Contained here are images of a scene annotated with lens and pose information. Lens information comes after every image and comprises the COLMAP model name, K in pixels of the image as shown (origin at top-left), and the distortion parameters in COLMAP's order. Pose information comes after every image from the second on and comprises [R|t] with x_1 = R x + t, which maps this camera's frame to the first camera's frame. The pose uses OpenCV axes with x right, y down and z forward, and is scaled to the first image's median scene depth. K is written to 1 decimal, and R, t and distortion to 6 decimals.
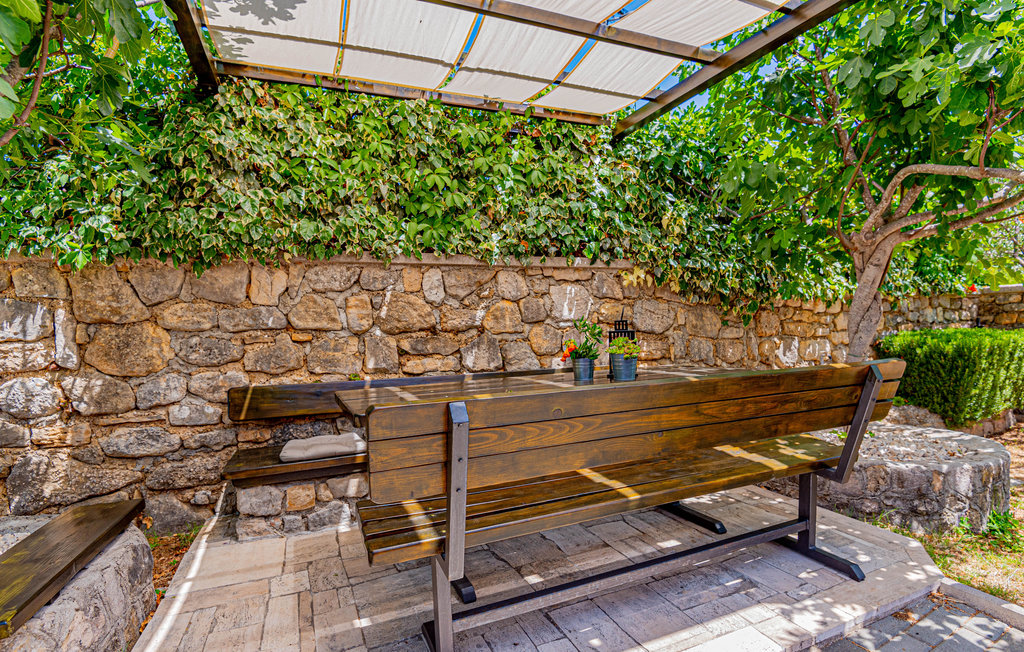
lens RADIAL K [[496.0, 0, 532.6], [0, 496.0, 369.2], [0, 0, 1]] dist [-0.021364, -0.013178]
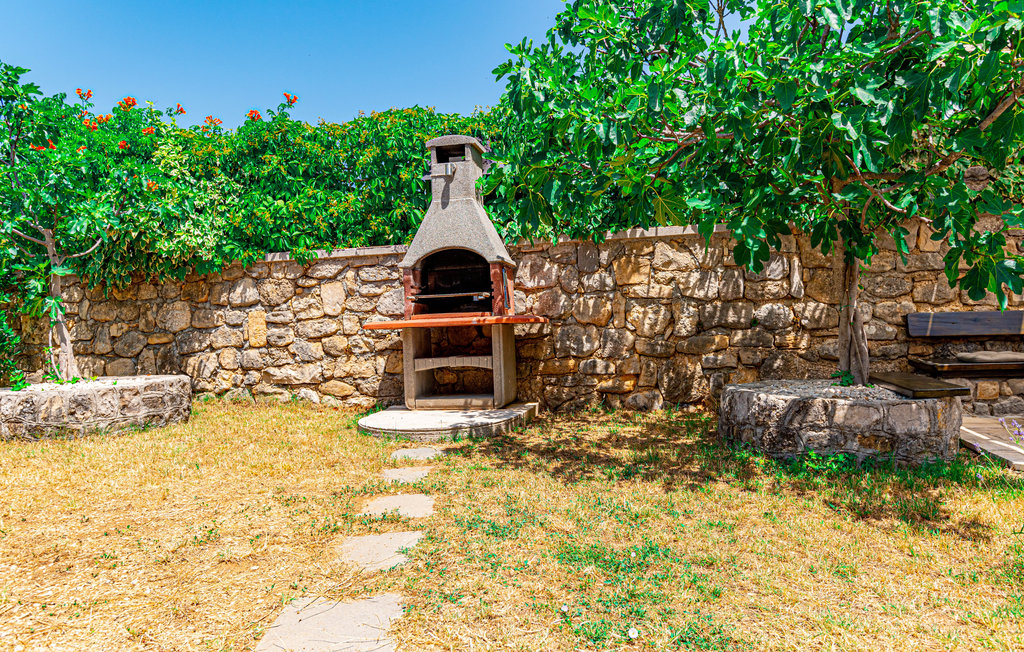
lens RADIAL K [[691.4, 0, 516.1], [0, 691.4, 328.4], [0, 0, 1]] dist [0.004160, -0.004701]
pose [[0.805892, 0.014247, -0.591891, -0.322409], [-0.033632, 0.999198, -0.021740, 0.144421], [0.591107, 0.037427, 0.805725, -1.080571]]
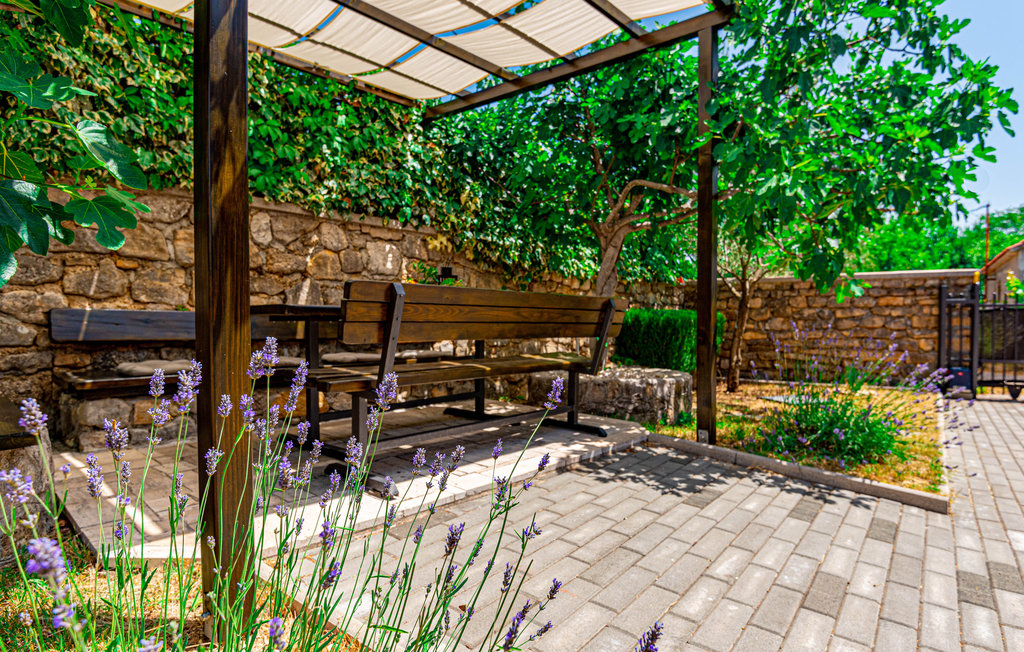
lens RADIAL K [[545.9, 0, 509.3], [0, 545.9, 347.7], [0, 0, 1]] dist [-0.026260, -0.010578]
pose [[0.912575, 0.025035, 0.408143, -0.199124], [-0.014542, 0.999480, -0.028793, 0.120912], [-0.408651, 0.020341, 0.912464, -0.291664]]
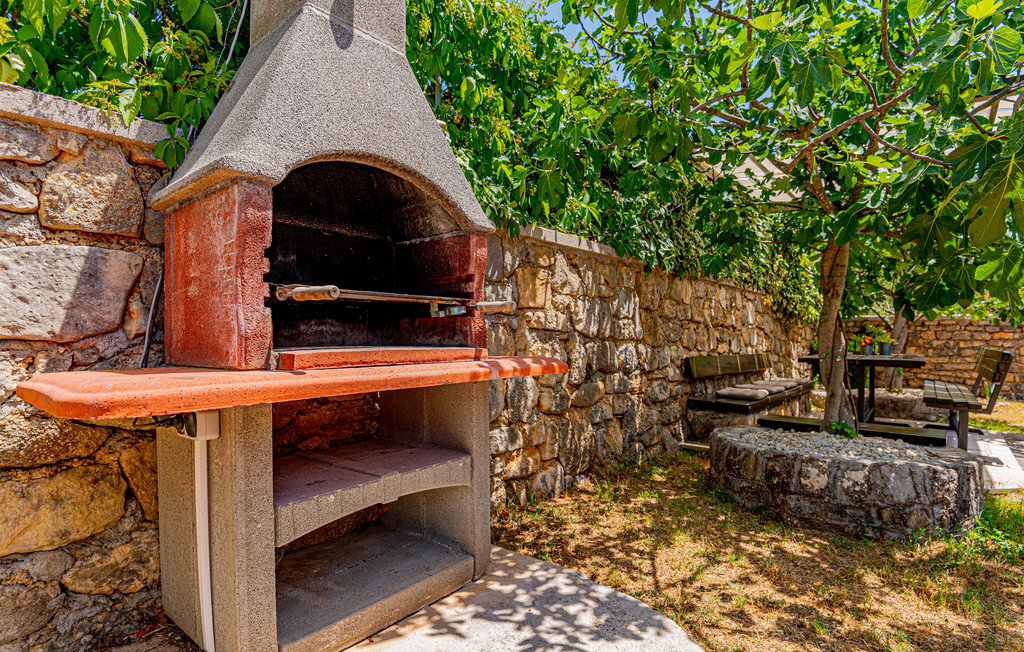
lens RADIAL K [[523.9, 0, 512.4], [0, 523.9, 334.9], [0, 0, 1]] dist [-0.004166, -0.000947]
pose [[0.881591, 0.047552, 0.469613, -1.693973], [-0.014053, 0.997116, -0.074584, 0.091276], [-0.471805, 0.059153, 0.879716, -0.175737]]
